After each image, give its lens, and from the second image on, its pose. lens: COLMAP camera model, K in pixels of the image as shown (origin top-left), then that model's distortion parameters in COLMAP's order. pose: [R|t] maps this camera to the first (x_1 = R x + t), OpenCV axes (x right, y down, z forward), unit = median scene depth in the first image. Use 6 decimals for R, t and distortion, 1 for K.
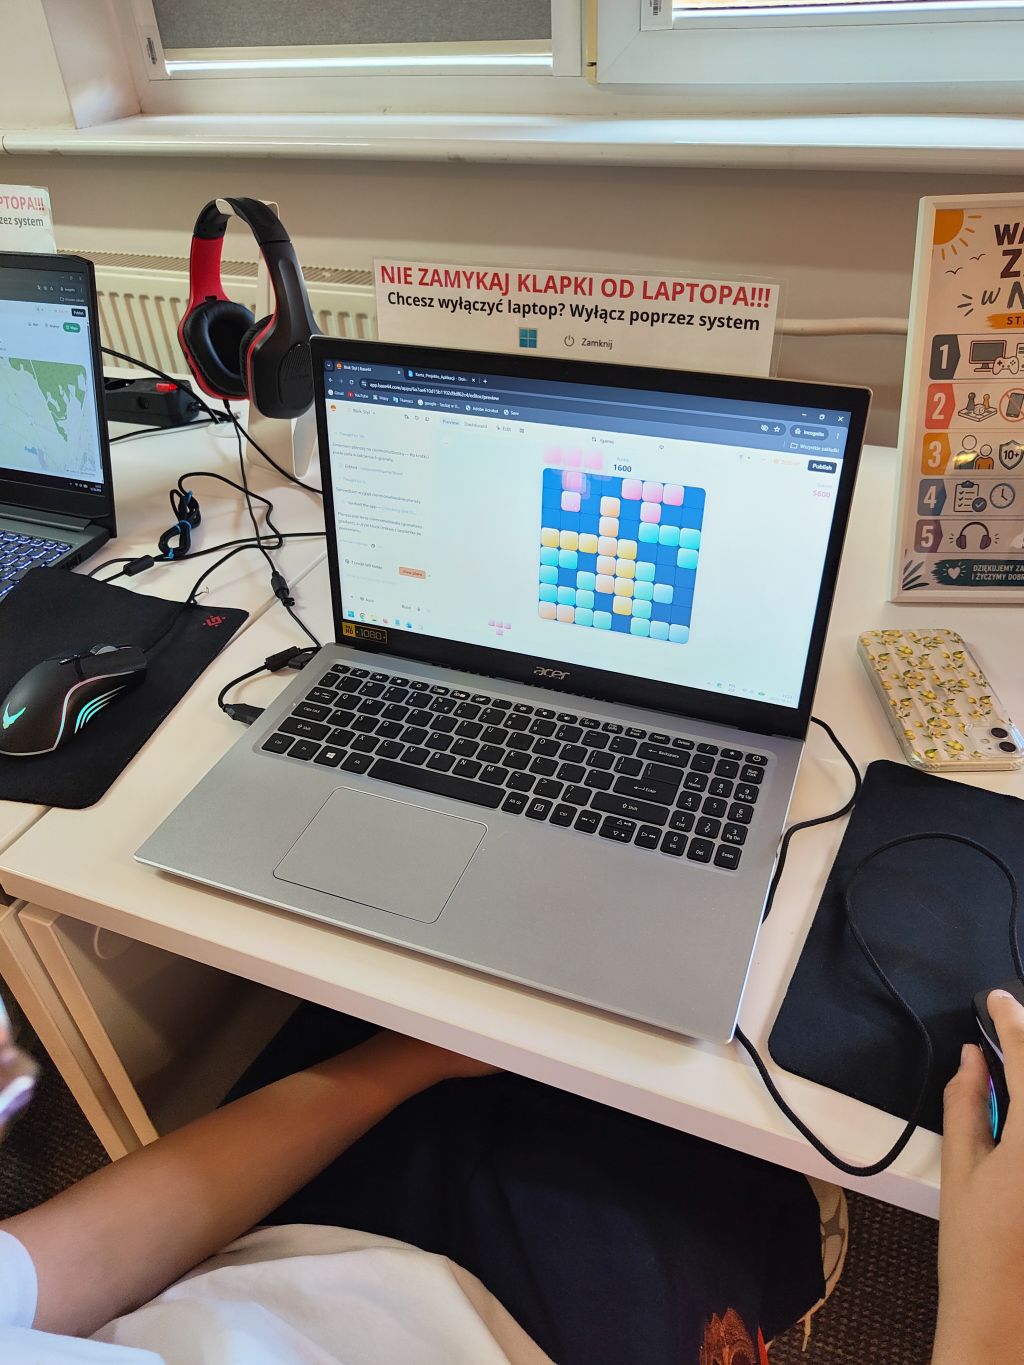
lens RADIAL K [[977.3, 0, 527.4], [0, 977.3, 684.6], [0, 0, 1]] dist [-0.002026, -0.000957]
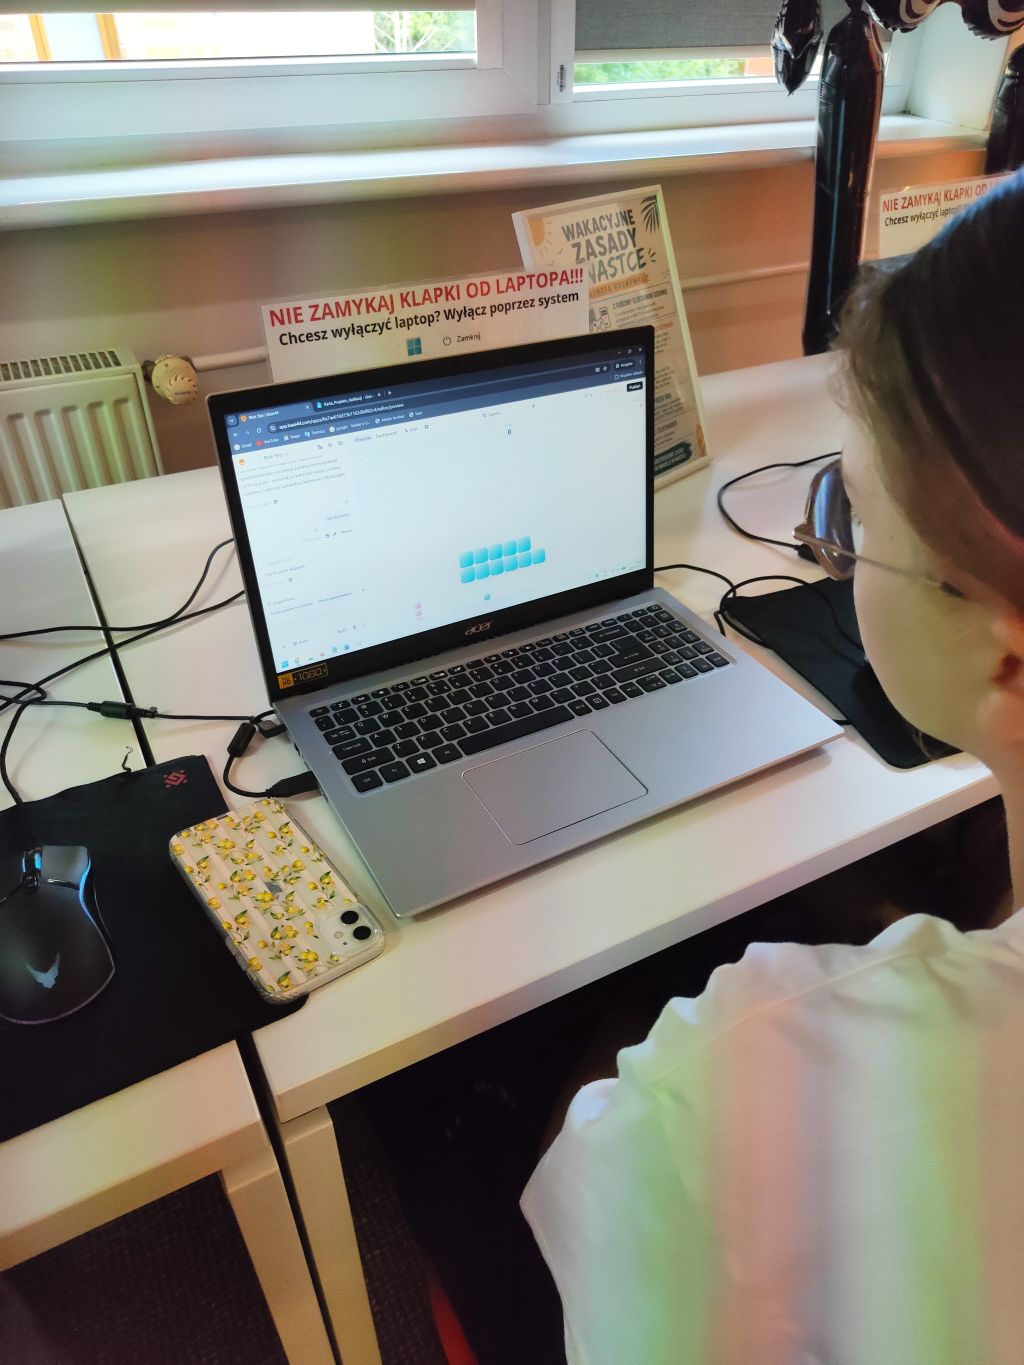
lens RADIAL K [[977.3, 0, 527.4], [0, 977.3, 684.6], [0, 0, 1]] dist [-0.002026, -0.000957]
pose [[0.618790, -0.423105, 0.661877, -0.844478], [0.440627, 0.884476, 0.153459, -0.119580], [-0.650344, 0.196682, 0.733736, 0.145479]]
